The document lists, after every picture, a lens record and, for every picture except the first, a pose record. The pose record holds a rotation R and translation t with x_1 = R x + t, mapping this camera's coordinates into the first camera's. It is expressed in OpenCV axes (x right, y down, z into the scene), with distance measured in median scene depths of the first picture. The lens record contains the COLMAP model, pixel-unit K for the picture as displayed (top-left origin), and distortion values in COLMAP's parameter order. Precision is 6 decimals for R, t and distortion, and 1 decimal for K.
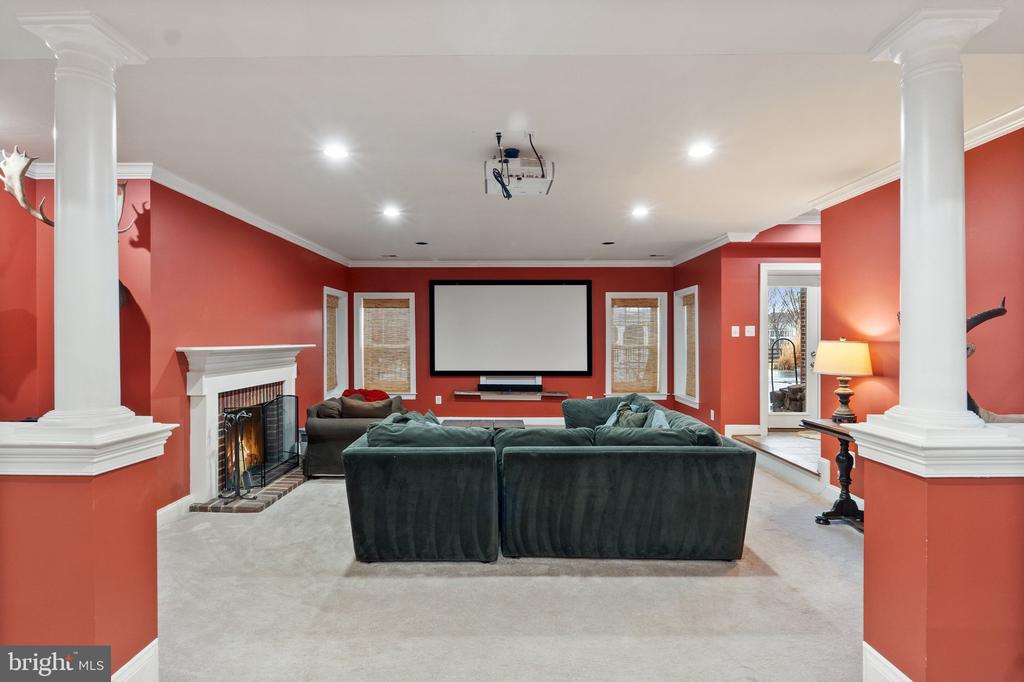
lens RADIAL K [[502.5, 0, 508.9], [0, 502.5, 337.7], [0, 0, 1]] dist [-0.001640, -0.000103]
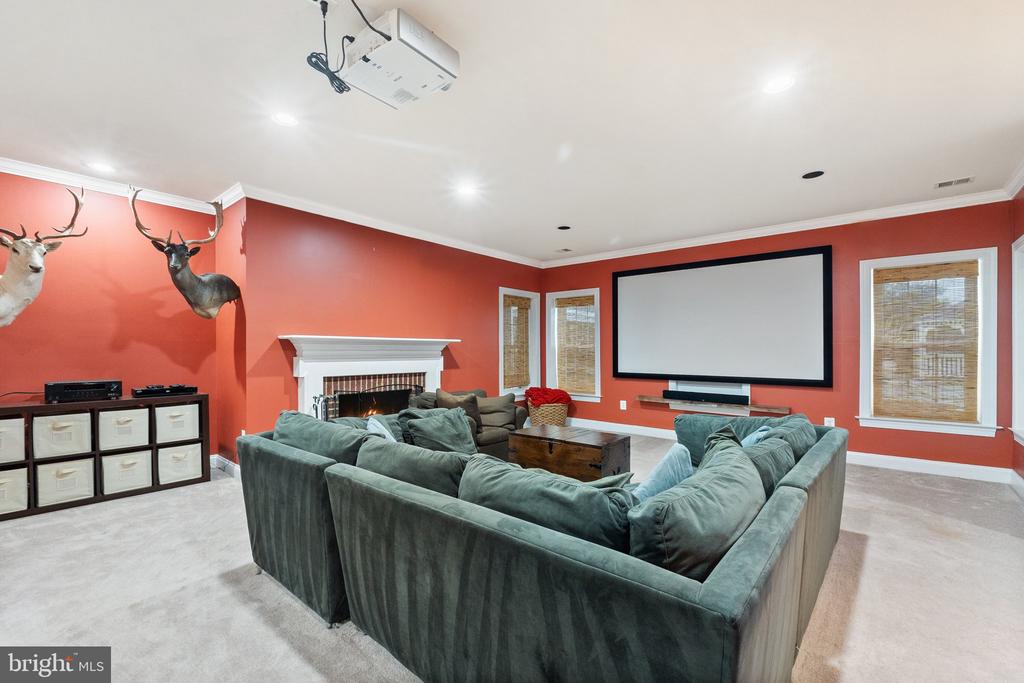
lens RADIAL K [[438.8, 0, 513.6], [0, 438.8, 351.4], [0, 0, 1]] dist [-0.003185, -0.000724]
pose [[0.763400, 0.002732, -0.645920, 0.218118], [-0.001488, 0.999996, 0.002471, 0.026515], [0.645924, -0.000925, 0.763401, 0.277928]]
